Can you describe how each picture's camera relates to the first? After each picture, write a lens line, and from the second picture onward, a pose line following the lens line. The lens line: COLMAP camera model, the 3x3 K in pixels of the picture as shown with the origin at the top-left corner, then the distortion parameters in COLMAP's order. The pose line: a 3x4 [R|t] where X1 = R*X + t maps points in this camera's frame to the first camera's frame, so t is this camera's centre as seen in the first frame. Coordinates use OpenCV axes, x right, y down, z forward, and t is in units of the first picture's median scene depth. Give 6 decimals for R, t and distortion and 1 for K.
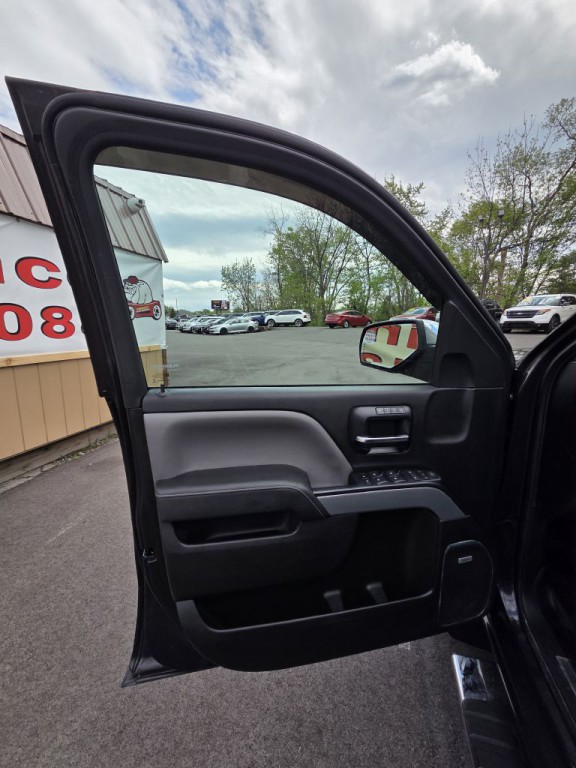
lens RADIAL K [[312.0, 0, 288.0], [0, 312.0, 384.0], [0, 0, 1]] dist [-0.000030, -0.000497]
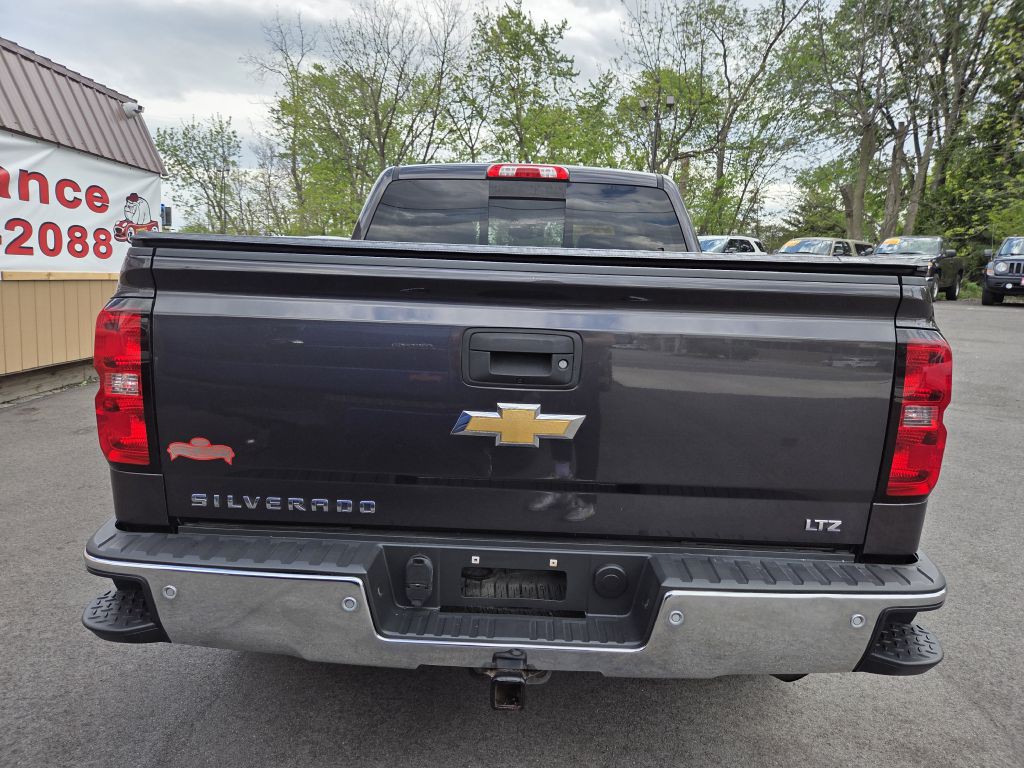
lens RADIAL K [[683.1, 0, 515.8], [0, 683.1, 380.6], [0, 0, 1]] dist [0.061350, -0.059741]
pose [[0.960265, -0.004528, 0.279054, -0.001010], [0.013366, 0.999467, -0.029776, 0.028255], [-0.278771, 0.032323, 0.959814, -0.128086]]
